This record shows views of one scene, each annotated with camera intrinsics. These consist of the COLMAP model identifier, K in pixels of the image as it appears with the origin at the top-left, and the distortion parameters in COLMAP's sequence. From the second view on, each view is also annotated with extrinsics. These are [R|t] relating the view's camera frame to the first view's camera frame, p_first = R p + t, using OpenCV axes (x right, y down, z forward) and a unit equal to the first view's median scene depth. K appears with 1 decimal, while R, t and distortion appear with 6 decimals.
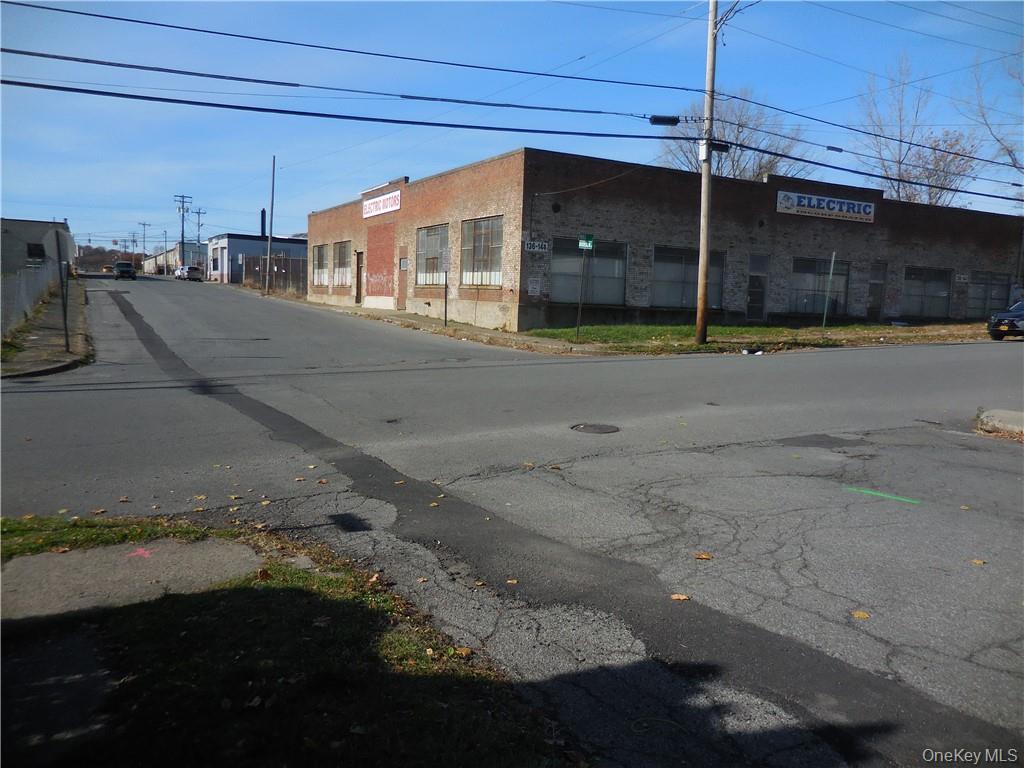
lens RADIAL K [[778.9, 0, 513.2], [0, 778.9, 389.5], [0, 0, 1]] dist [-0.004967, 0.024513]
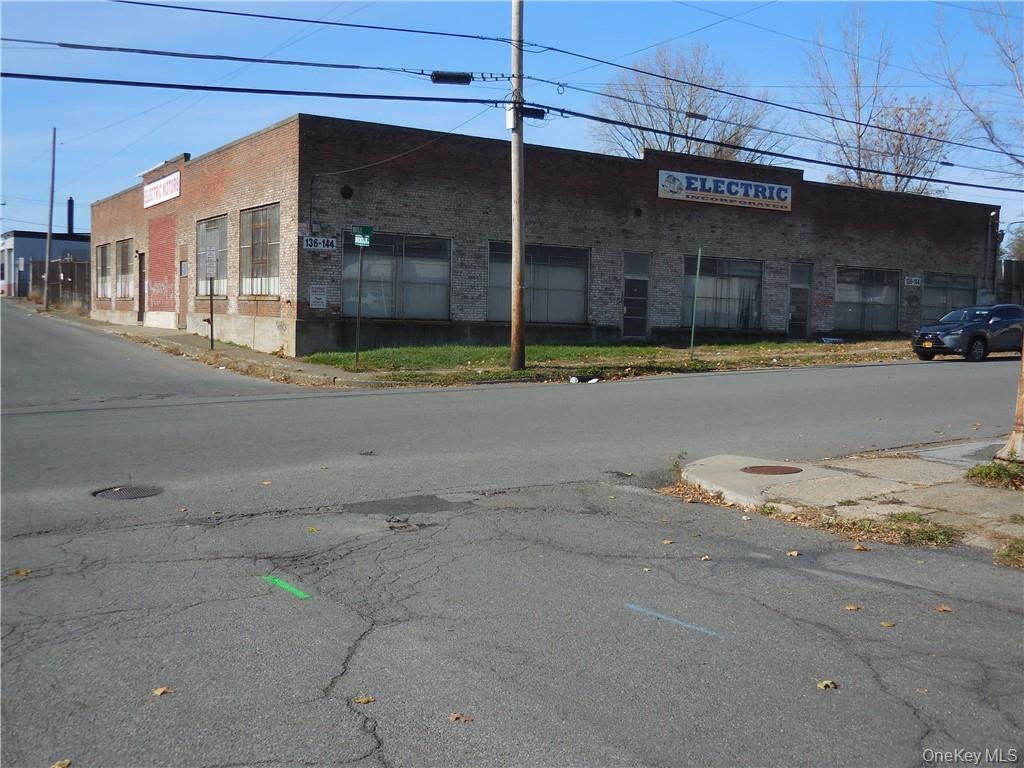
lens RADIAL K [[1019.6, 0, 509.1], [0, 1019.6, 391.2], [0, 0, 1]] dist [-0.025652, 0.000000]
pose [[0.998130, -0.014805, 0.059310, 0.145604], [0.017075, 0.999134, -0.037947, -0.000593], [-0.058697, 0.038889, 0.997518, 0.013512]]
